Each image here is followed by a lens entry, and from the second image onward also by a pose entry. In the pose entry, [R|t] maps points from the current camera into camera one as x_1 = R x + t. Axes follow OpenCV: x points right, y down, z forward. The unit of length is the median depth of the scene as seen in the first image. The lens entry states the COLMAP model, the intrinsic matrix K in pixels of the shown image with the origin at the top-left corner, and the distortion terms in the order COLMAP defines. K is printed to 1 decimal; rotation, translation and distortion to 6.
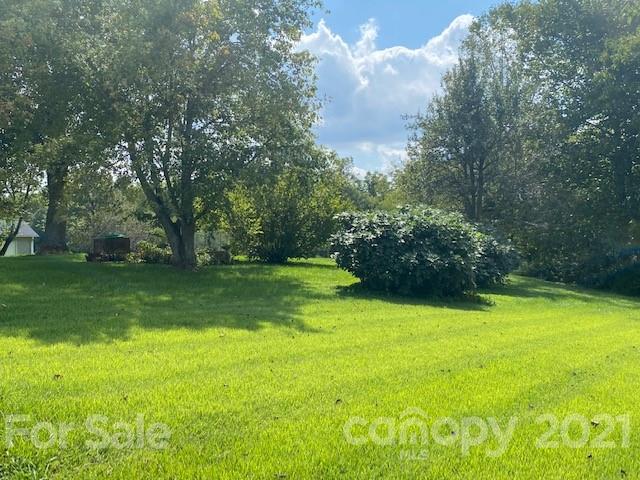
lens RADIAL K [[551.7, 0, 320.0], [0, 551.7, 240.0], [0, 0, 1]] dist [0.017528, -0.006432]
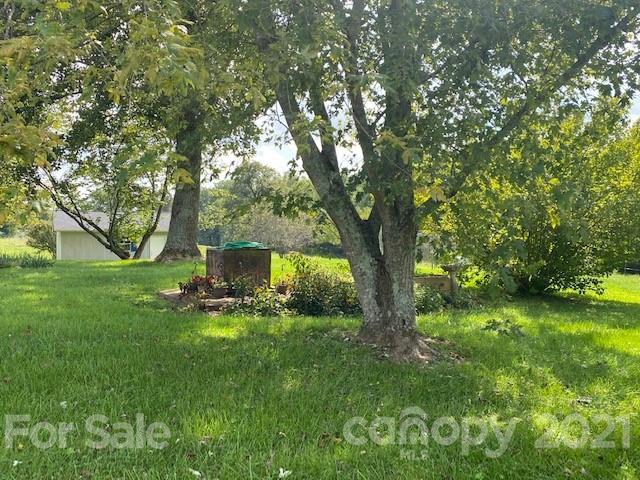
lens RADIAL K [[551.7, 0, 320.0], [0, 551.7, 240.0], [0, 0, 1]] dist [0.017528, -0.006432]
pose [[0.957936, 0.029052, -0.285508, -0.164224], [-0.026929, 0.999573, 0.011357, -0.019128], [0.285716, -0.003191, 0.958309, 0.553033]]
